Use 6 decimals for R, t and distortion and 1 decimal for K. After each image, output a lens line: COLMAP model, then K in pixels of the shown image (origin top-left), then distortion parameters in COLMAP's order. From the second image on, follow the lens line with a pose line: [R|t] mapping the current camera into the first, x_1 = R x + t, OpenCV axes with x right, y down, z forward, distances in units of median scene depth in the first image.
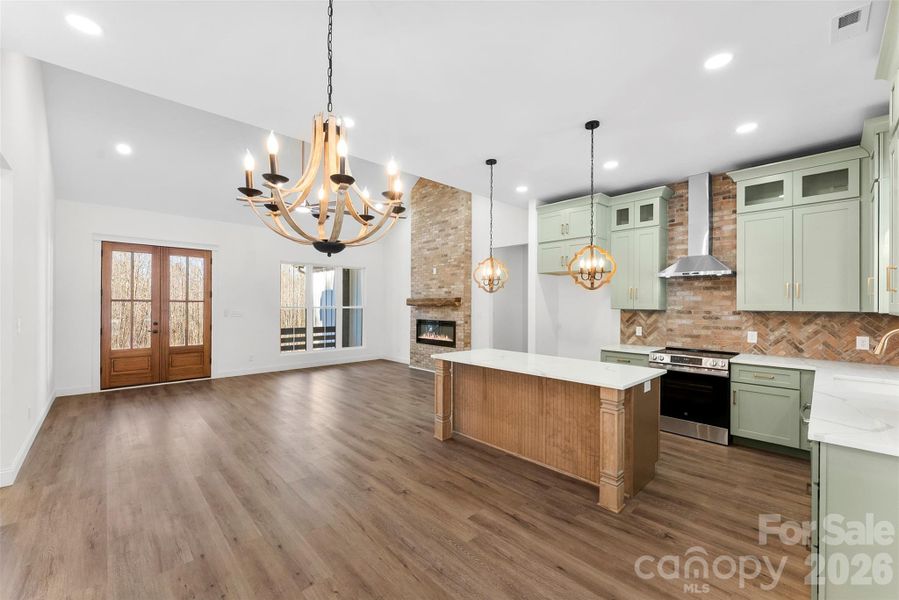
lens RADIAL K [[365.5, 0, 445.8], [0, 365.5, 303.7], [0, 0, 1]] dist [-0.003383, -0.000484]
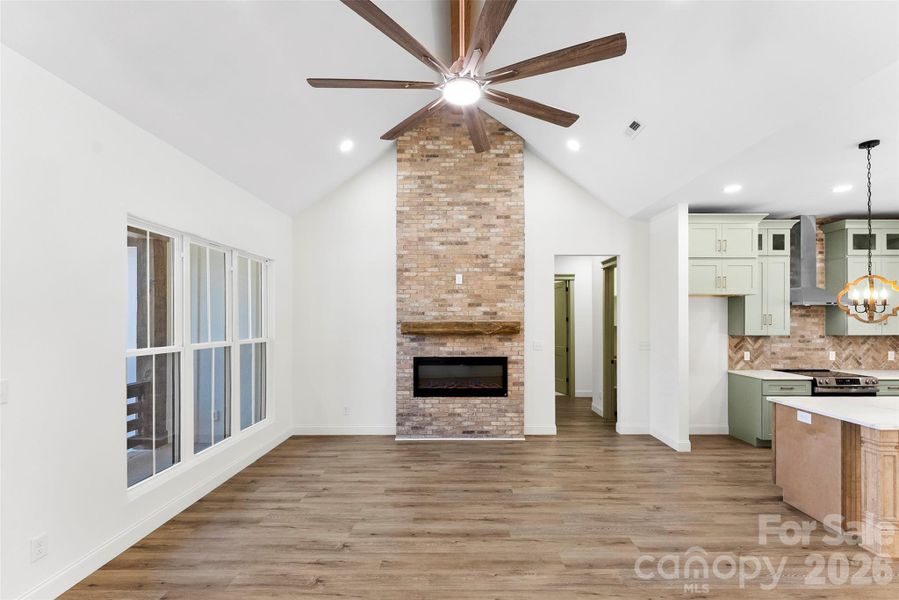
lens RADIAL K [[375.7, 0, 459.5], [0, 375.7, 318.2], [0, 0, 1]] dist [-0.002533, -0.001297]
pose [[0.682779, -0.002770, 0.730620, -0.899842], [0.003381, 0.999994, 0.000631, -0.039258], [-0.730617, 0.002039, 0.682784, 0.997736]]
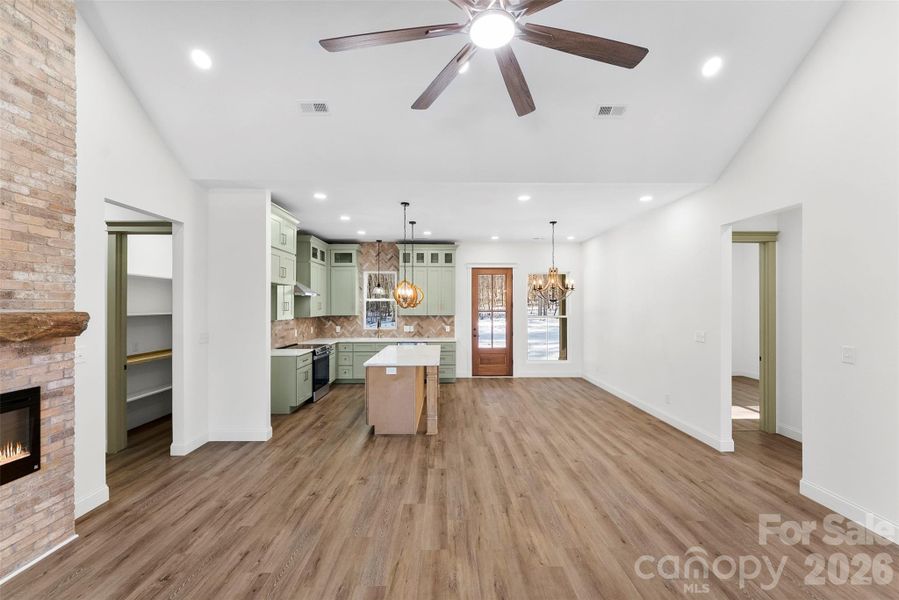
lens RADIAL K [[365.5, 0, 452.3], [0, 365.5, 304.0], [0, 0, 1]] dist [-0.003383, -0.000484]
pose [[-0.746777, -0.002340, 0.665070, -0.762650], [-0.002759, 0.999996, 0.000421, -0.041761], [-0.665069, -0.001521, -0.746781, 1.674975]]
